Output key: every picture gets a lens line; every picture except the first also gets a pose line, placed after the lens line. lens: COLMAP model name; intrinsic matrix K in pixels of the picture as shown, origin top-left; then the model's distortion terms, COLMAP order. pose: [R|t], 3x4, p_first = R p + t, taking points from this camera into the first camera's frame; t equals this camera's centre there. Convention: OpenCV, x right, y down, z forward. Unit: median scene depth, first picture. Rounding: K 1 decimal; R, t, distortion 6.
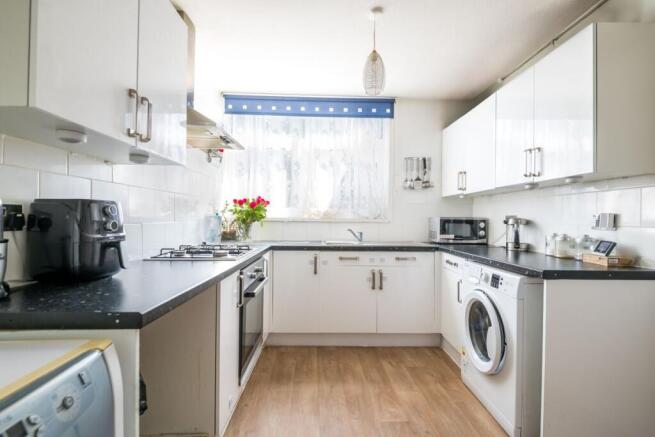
lens RADIAL K [[301.9, 0, 327.5], [0, 301.9, 218.5], [0, 0, 1]] dist [0.020234, -0.000275]
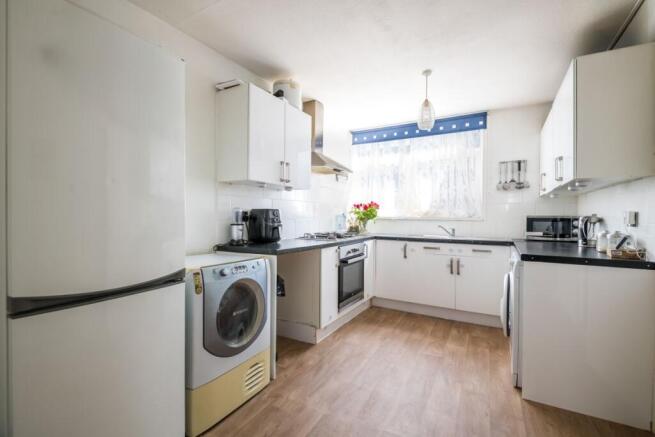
lens RADIAL K [[291.6, 0, 327.5], [0, 291.6, 218.5], [0, 0, 1]] dist [0.018959, -0.000027]
pose [[0.854915, 0.000130, -0.518767, 0.340080], [0.000295, 1.000000, 0.000738, 0.004786], [0.518767, -0.000784, 0.854915, -0.301322]]
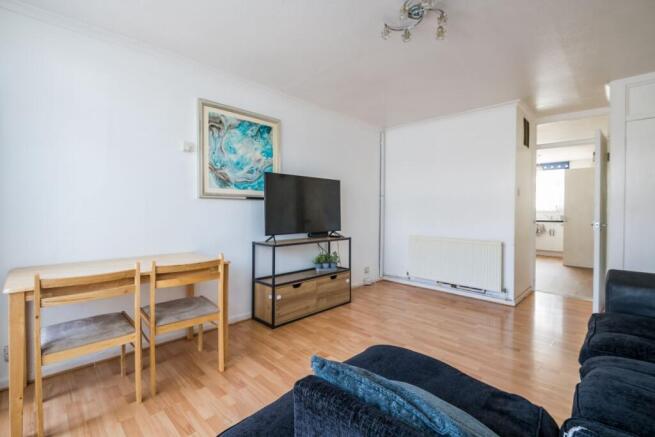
lens RADIAL K [[295.2, 0, 327.5], [0, 295.2, 218.5], [0, 0, 1]] dist [-0.018880, -0.000204]
pose [[0.690896, 0.009615, -0.722890, 0.687595], [0.003855, 0.999848, 0.016983, 0.019167], [0.722944, -0.014520, 0.690754, -2.421328]]
